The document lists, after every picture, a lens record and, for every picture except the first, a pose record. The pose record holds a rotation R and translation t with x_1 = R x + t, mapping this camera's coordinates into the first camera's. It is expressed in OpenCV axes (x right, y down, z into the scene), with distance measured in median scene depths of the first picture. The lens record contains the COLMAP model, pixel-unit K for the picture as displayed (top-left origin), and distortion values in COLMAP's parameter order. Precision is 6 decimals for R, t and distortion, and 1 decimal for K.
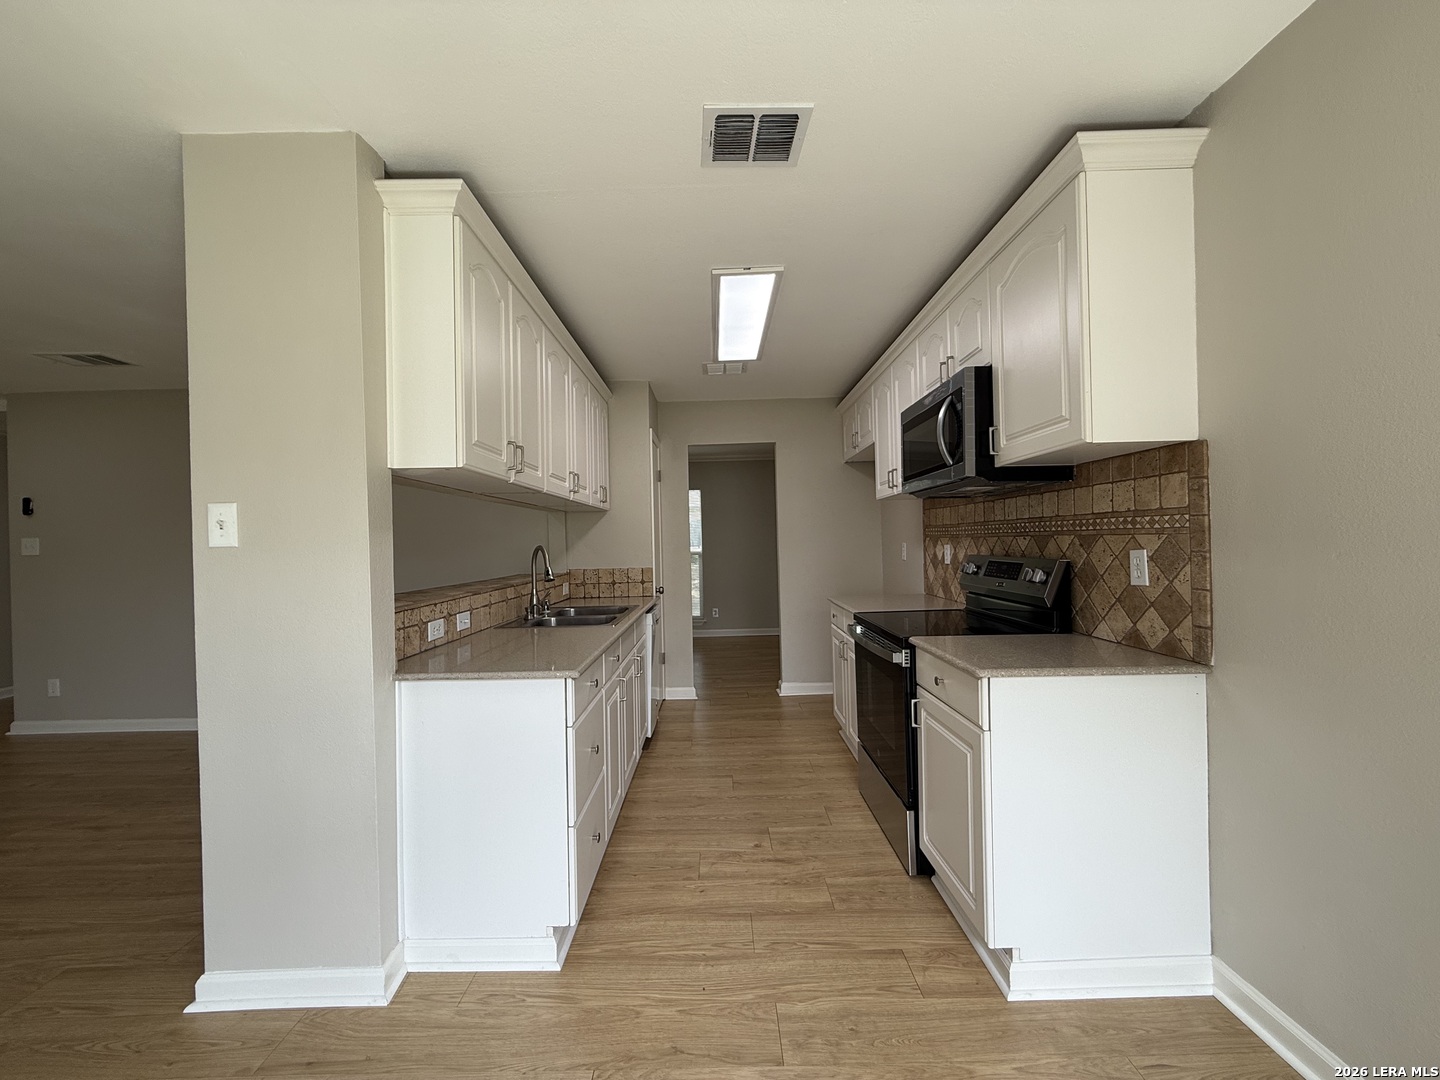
lens RADIAL K [[573.4, 0, 721.0], [0, 573.4, 533.4], [0, 0, 1]] dist [0.001354, -0.000398]
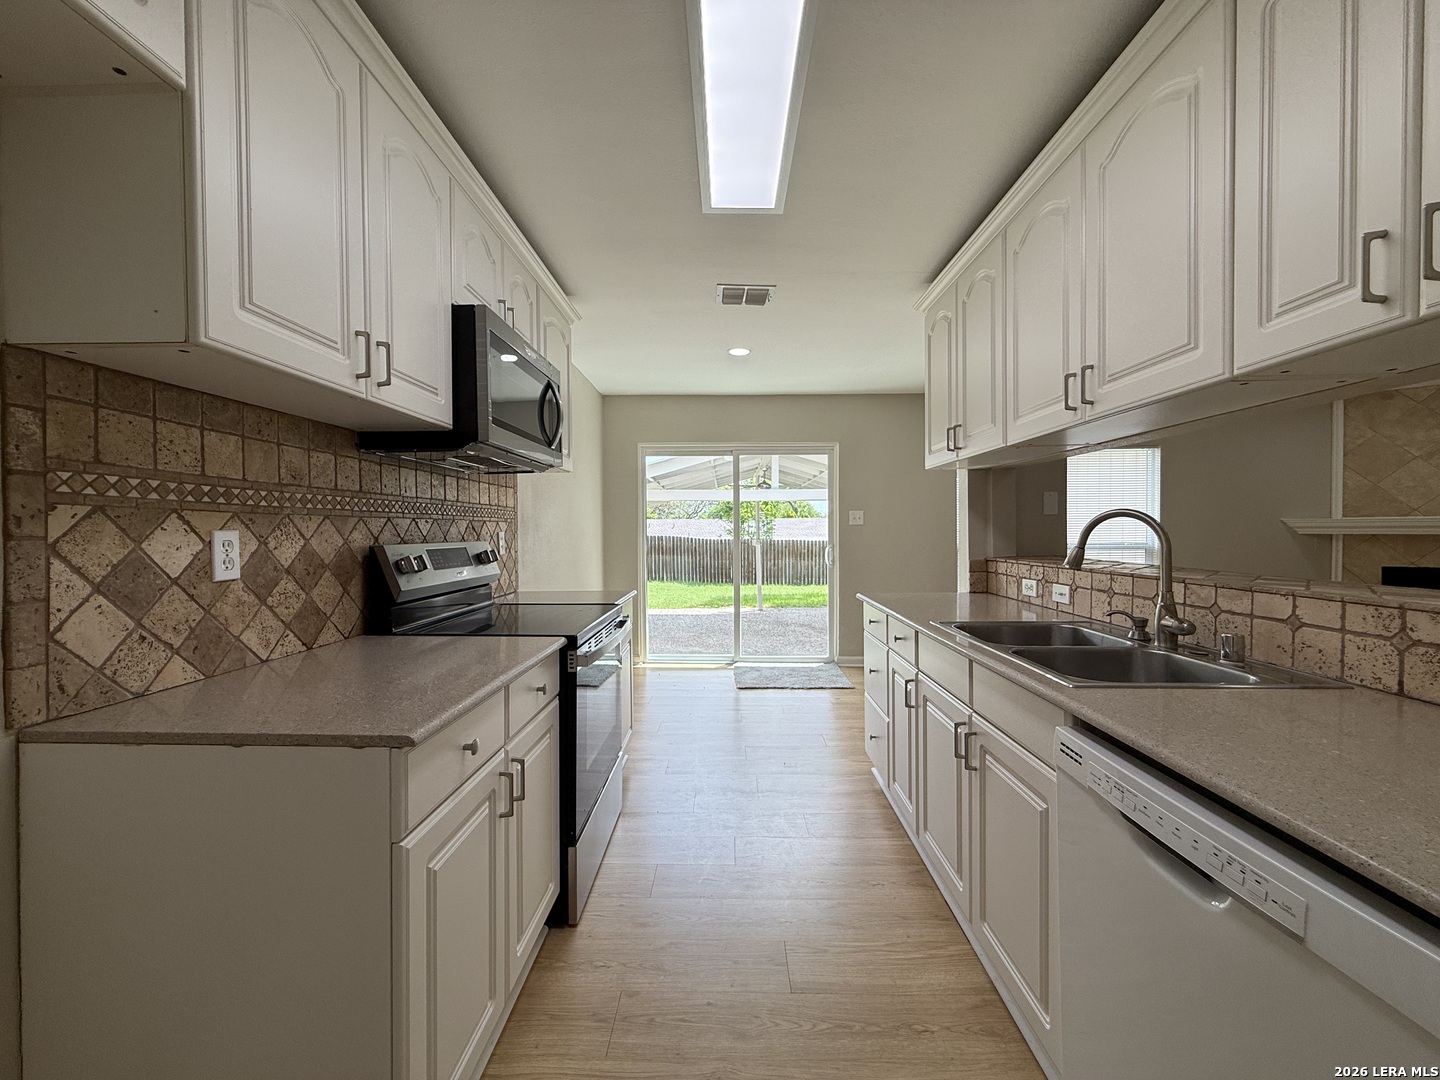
lens RADIAL K [[573.4, 0, 717.2], [0, 573.4, 538.4], [0, 0, 1]] dist [0.001354, -0.000398]
pose [[-0.999039, 0.025963, 0.035301, 0.021065], [0.025944, 0.999663, -0.000981, 0.014062], [-0.035315, -0.000064, -0.999376, 0.561428]]
